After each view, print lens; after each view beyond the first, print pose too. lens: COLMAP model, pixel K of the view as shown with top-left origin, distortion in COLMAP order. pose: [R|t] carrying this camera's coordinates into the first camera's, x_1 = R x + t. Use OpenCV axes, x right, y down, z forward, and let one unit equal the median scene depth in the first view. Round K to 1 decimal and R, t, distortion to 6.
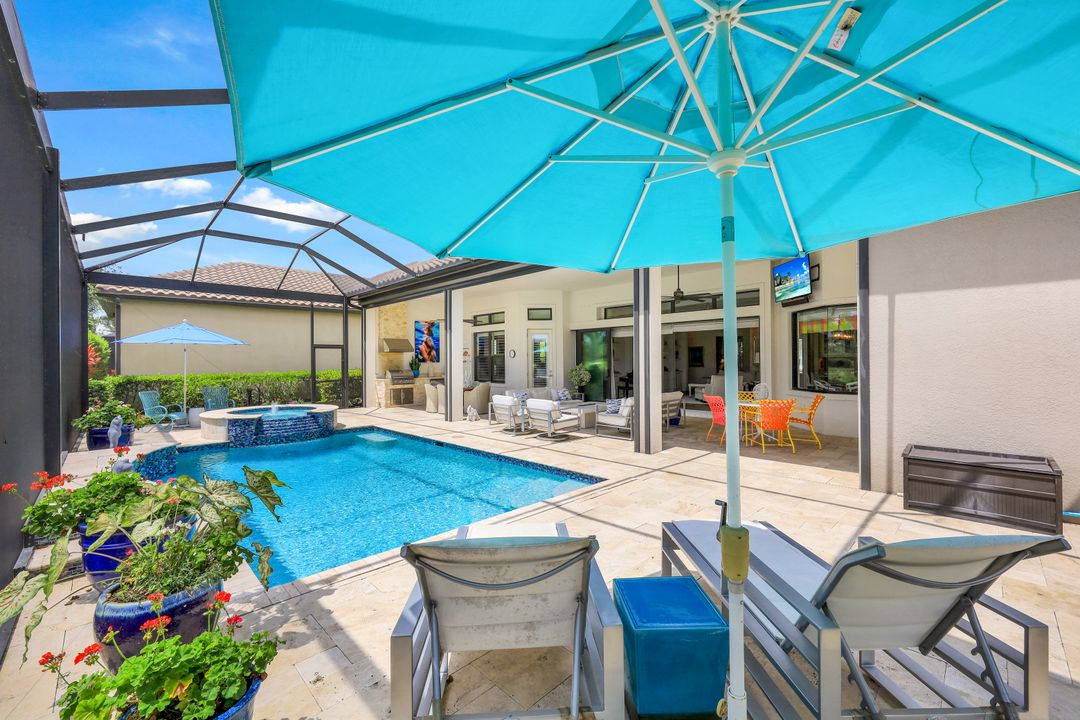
lens RADIAL K [[440.5, 0, 540.0], [0, 440.5, 360.0], [0, 0, 1]] dist [0.000137, -0.000084]
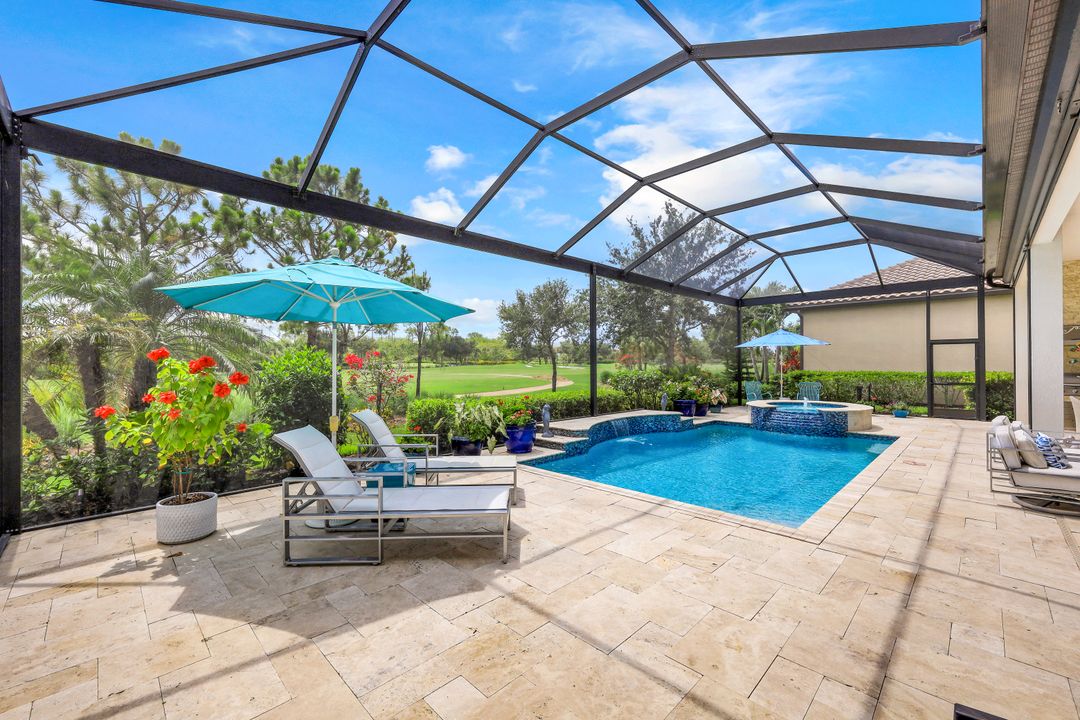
lens RADIAL K [[440.5, 0, 540.0], [0, 440.5, 360.0], [0, 0, 1]] dist [0.000137, -0.000084]
pose [[0.013471, 0.003015, -0.999905, 0.289841], [0.005122, 0.999982, 0.003084, -0.002773], [0.999896, -0.005163, 0.013455, 0.193125]]
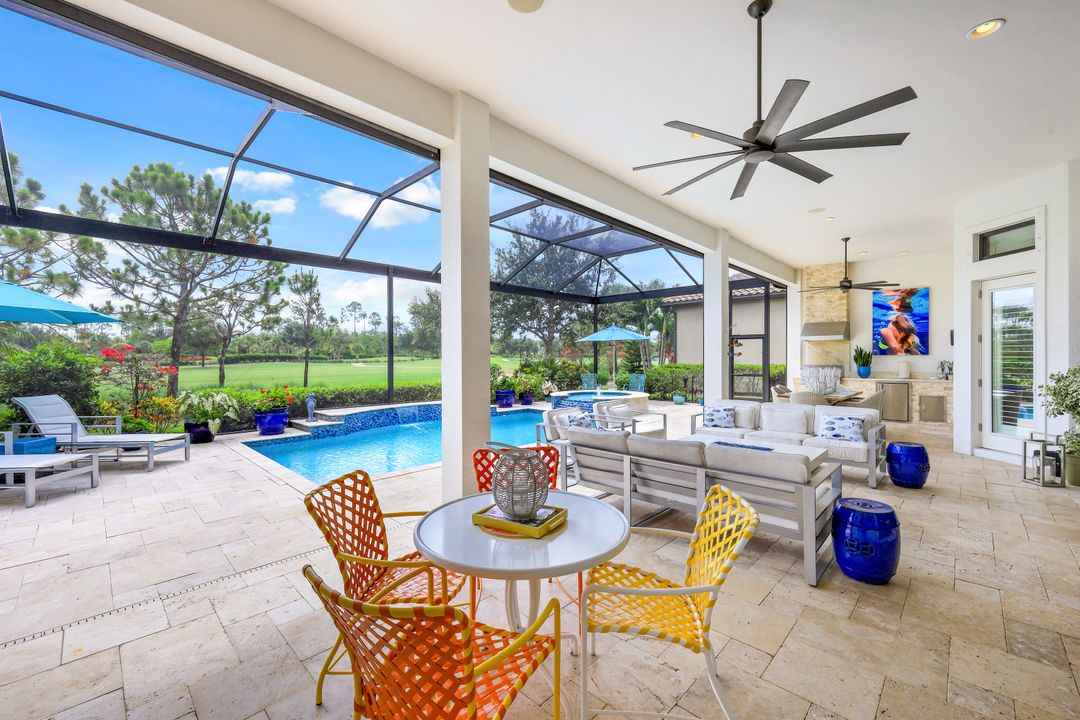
lens RADIAL K [[440.5, 0, 540.0], [0, 440.5, 360.0], [0, 0, 1]] dist [0.000137, -0.000084]
pose [[0.023245, 0.017592, -0.999575, 0.361888], [0.005934, 0.999825, 0.017734, -0.001656], [0.999712, -0.006344, 0.023136, 0.487619]]
